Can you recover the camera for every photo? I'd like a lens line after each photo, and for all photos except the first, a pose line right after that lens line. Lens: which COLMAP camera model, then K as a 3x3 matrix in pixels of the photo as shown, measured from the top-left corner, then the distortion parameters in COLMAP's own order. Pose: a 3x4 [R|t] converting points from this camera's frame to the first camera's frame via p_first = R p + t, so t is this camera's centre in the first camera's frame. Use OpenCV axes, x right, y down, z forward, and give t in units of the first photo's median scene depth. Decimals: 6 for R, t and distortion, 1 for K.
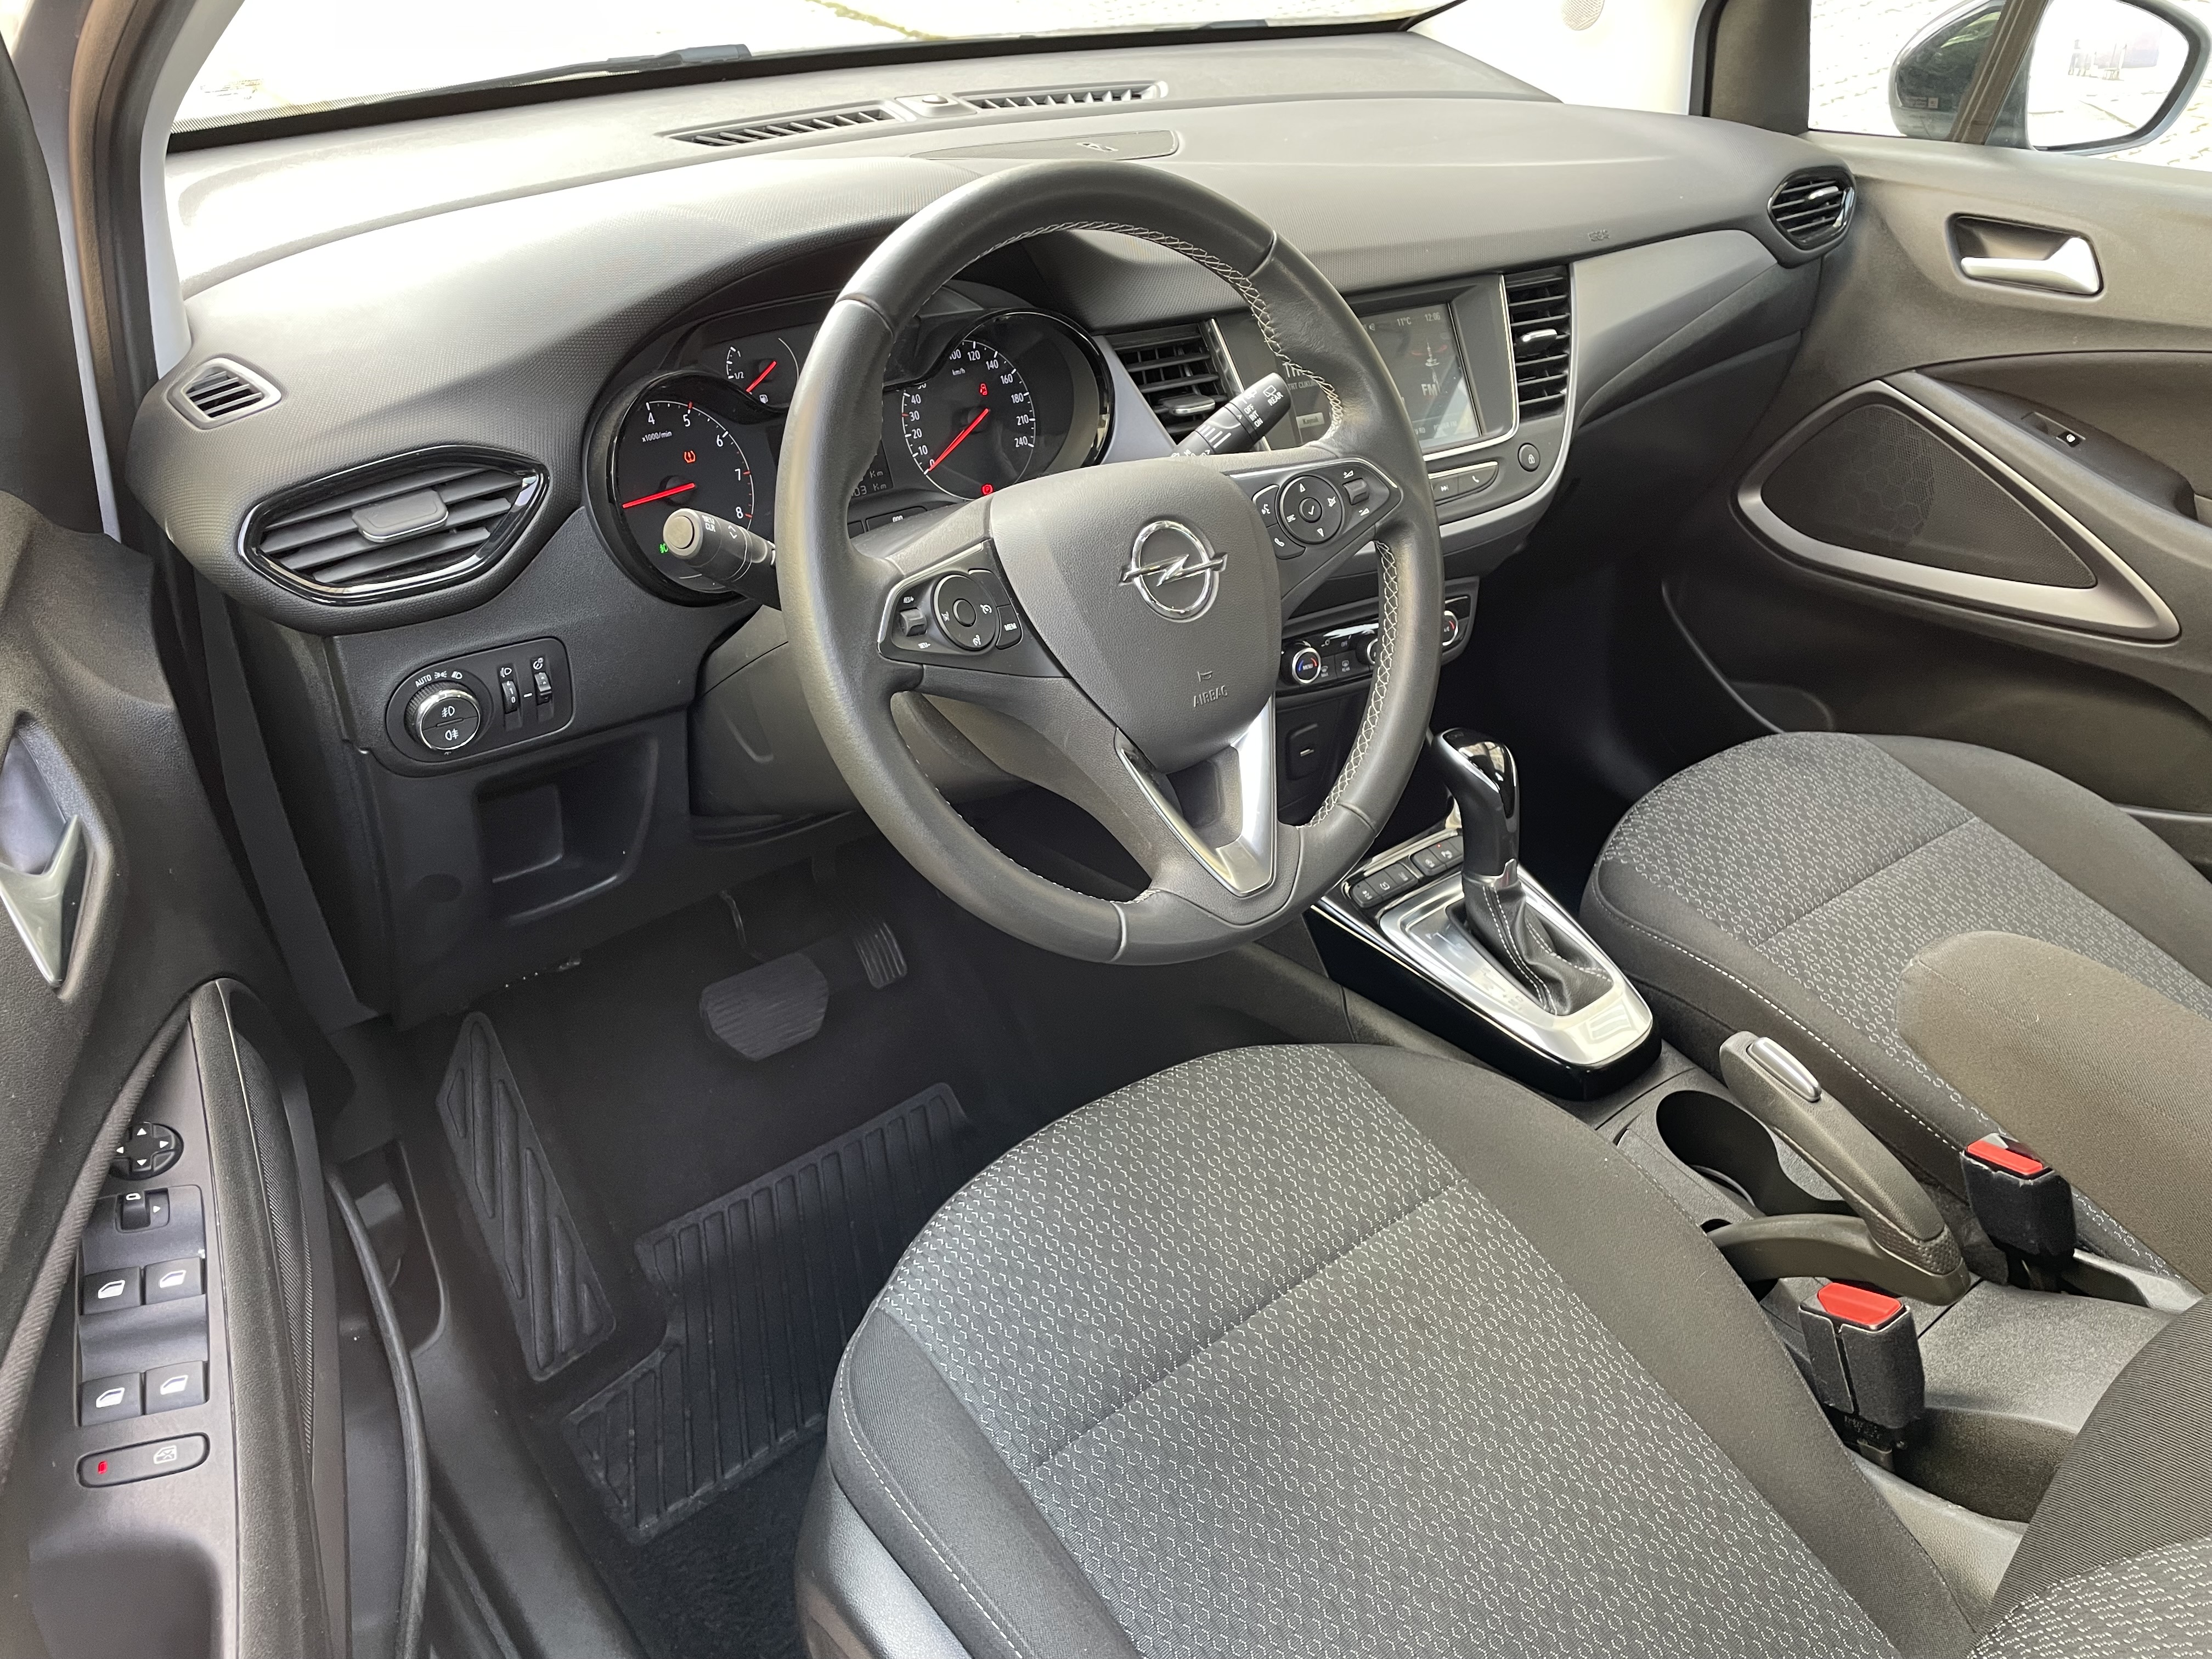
lens RADIAL K [[1664.3, 0, 1103.0], [0, 1664.3, 814.0], [0, 0, 1]] dist [0.063647, -0.088627]
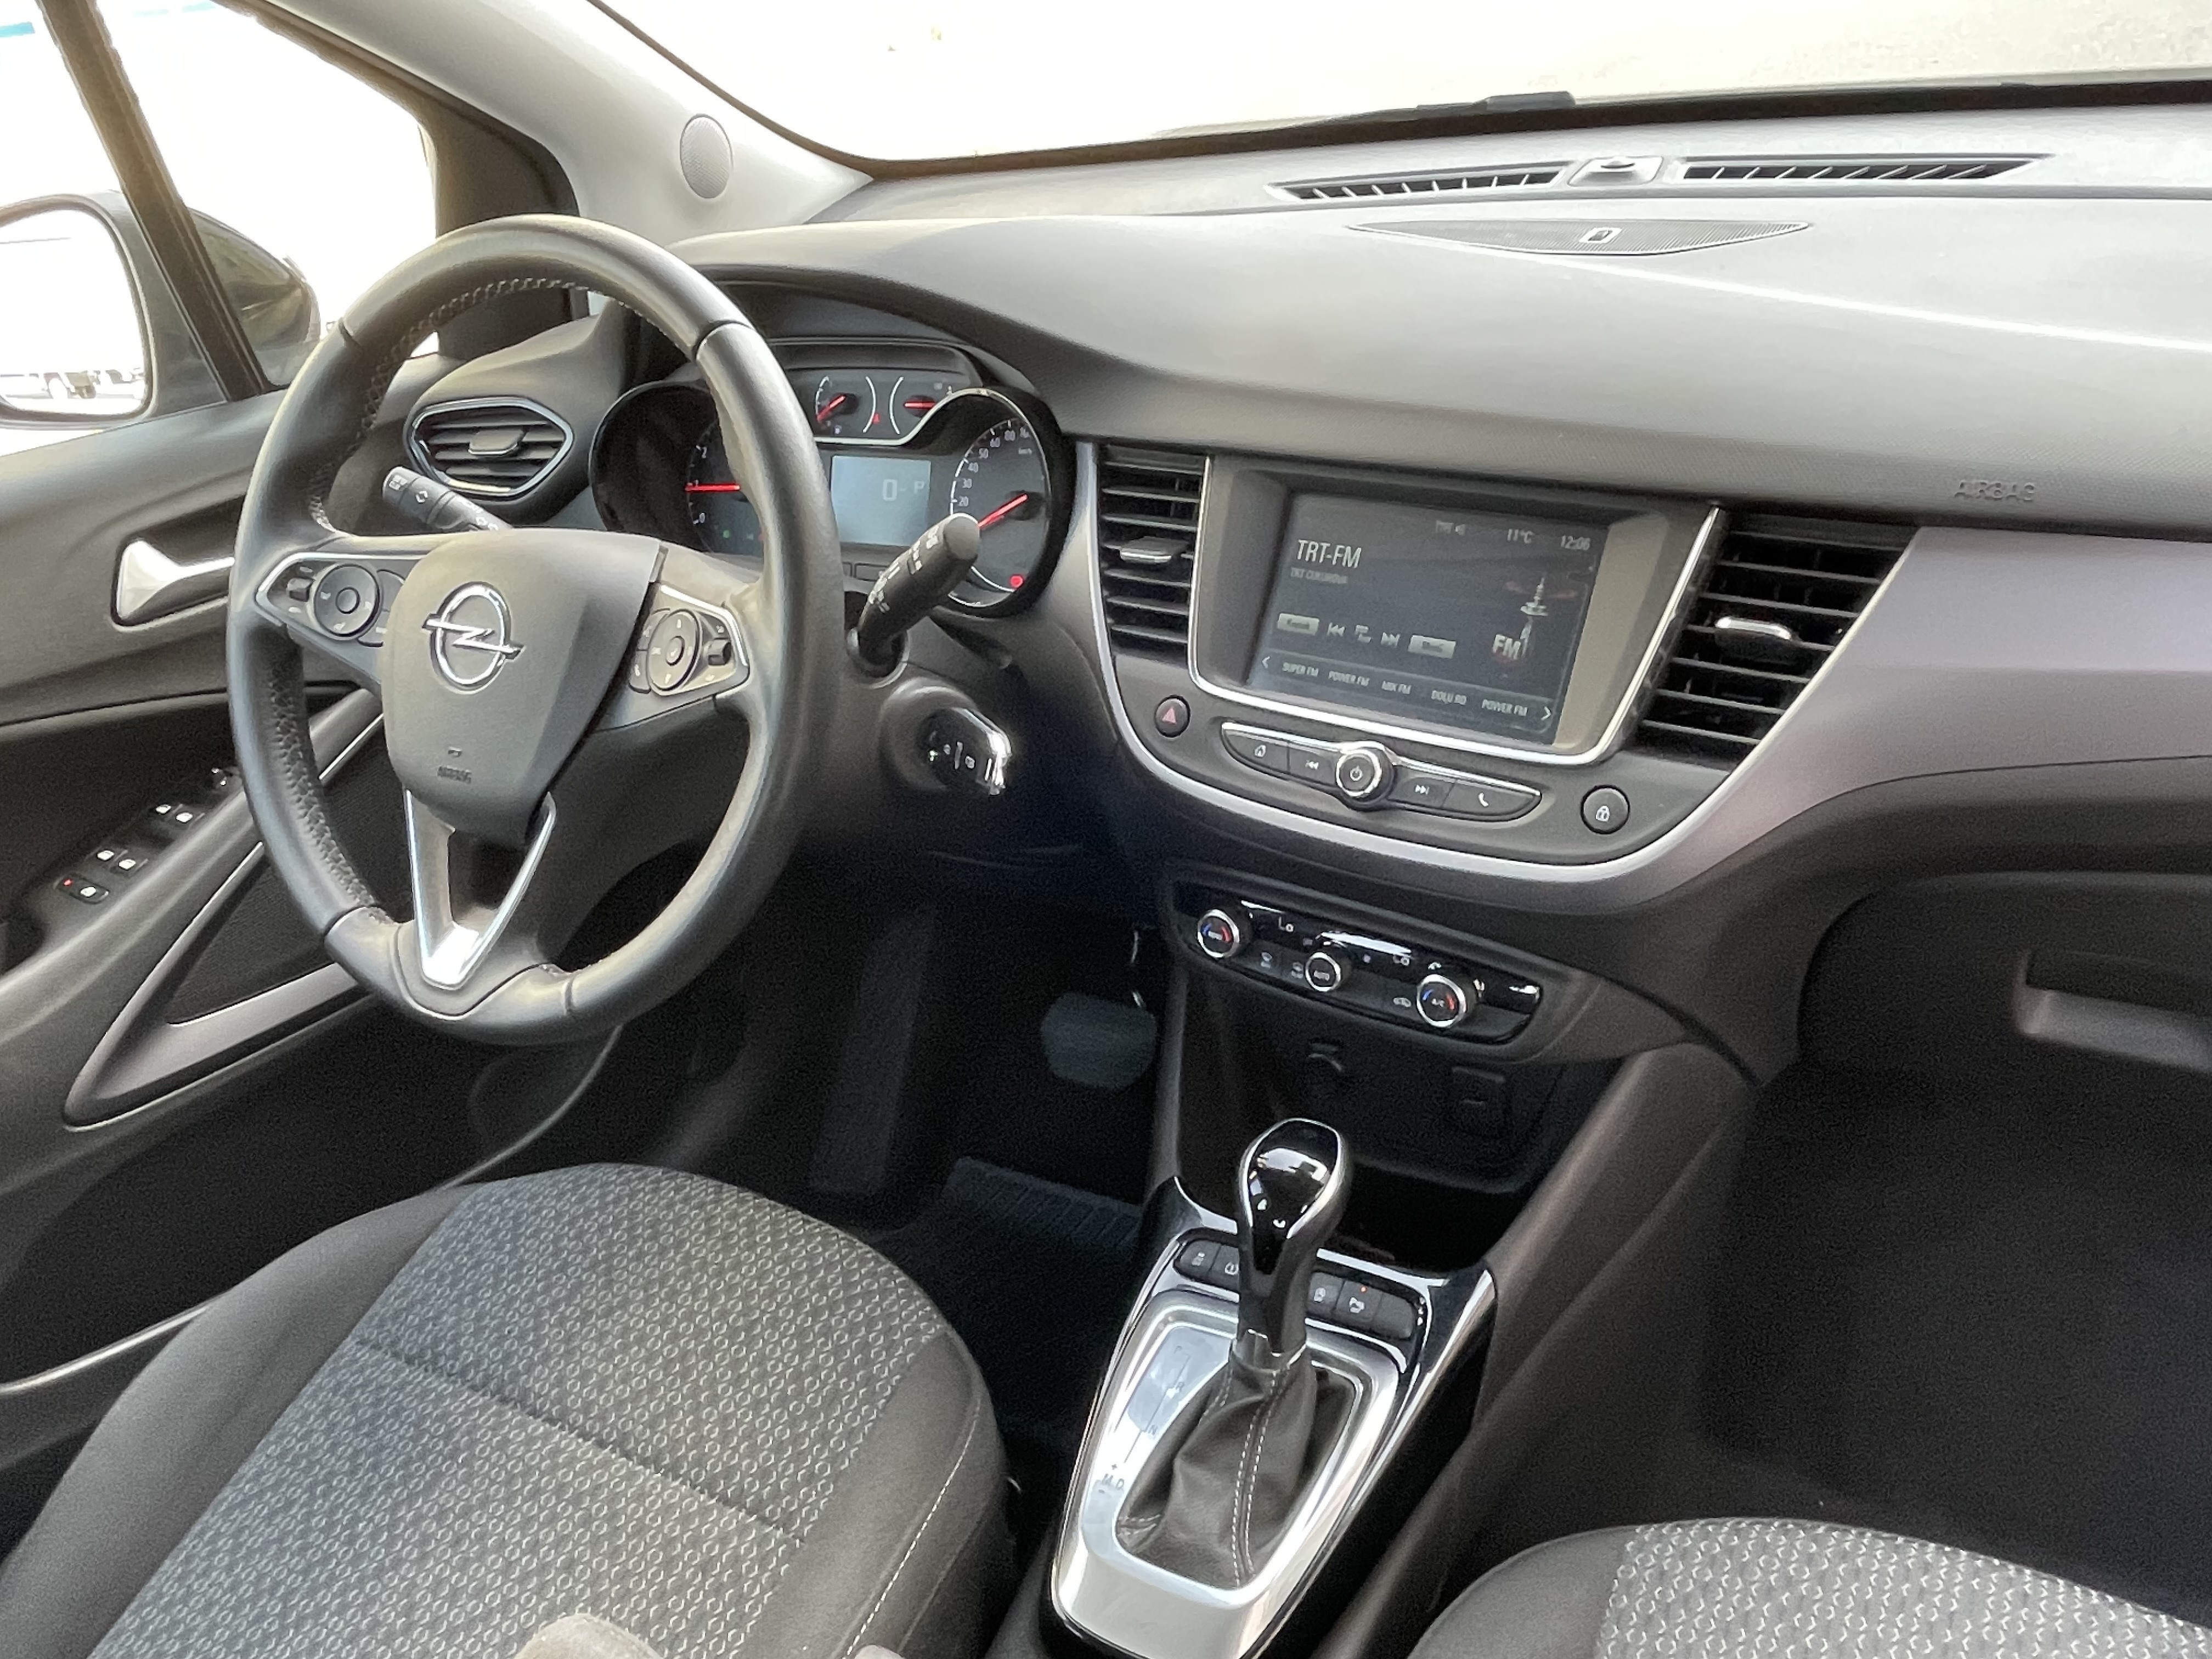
lens RADIAL K [[1636.5, 0, 1083.8], [0, 1636.5, 848.3], [0, 0, 1]] dist [-0.012976, 0.023490]
pose [[0.370987, 0.401114, -0.837542, 0.773191], [-0.388806, 0.886139, 0.252168, -0.315425], [0.843326, 0.232090, 0.484701, 0.656774]]
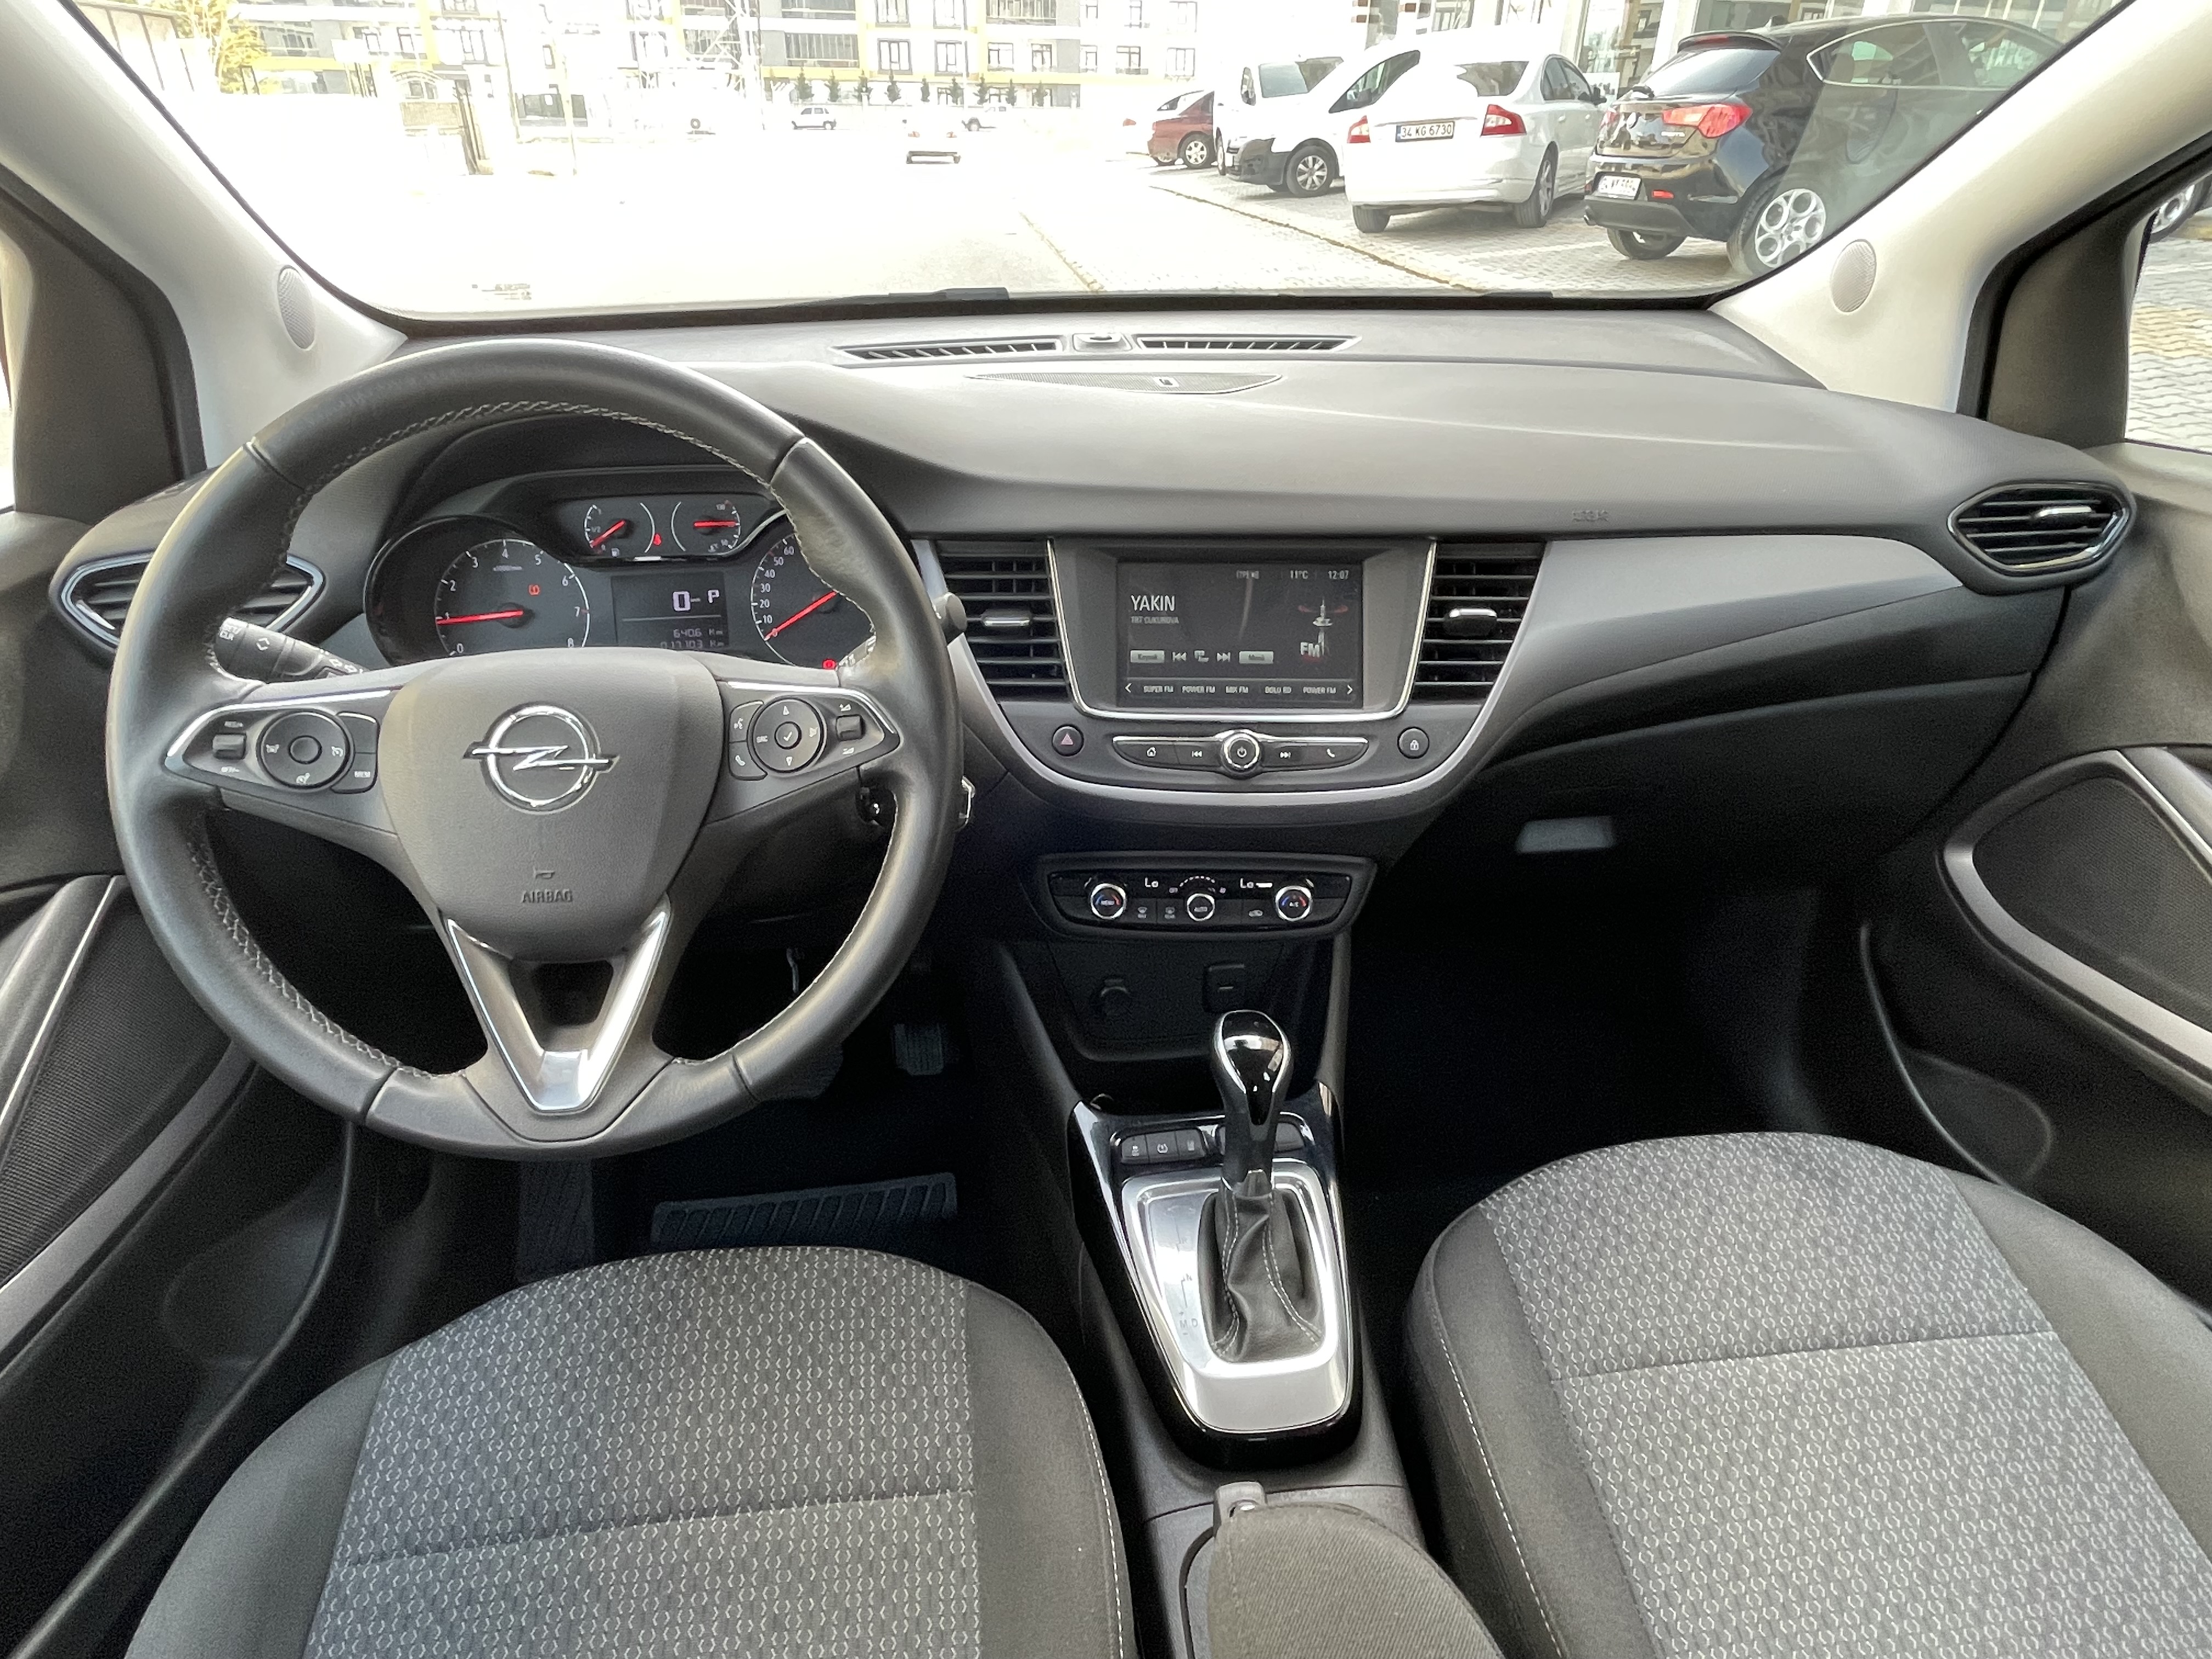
lens RADIAL K [[1270.4, 0, 1105.4], [0, 1270.4, 836.2], [0, 0, 1]] dist [-0.004614, 0.000306]
pose [[0.850281, 0.236211, -0.470347, 0.512012], [-0.262013, 0.965002, 0.010970, -0.148629], [0.456477, 0.113910, 0.882413, 0.383412]]
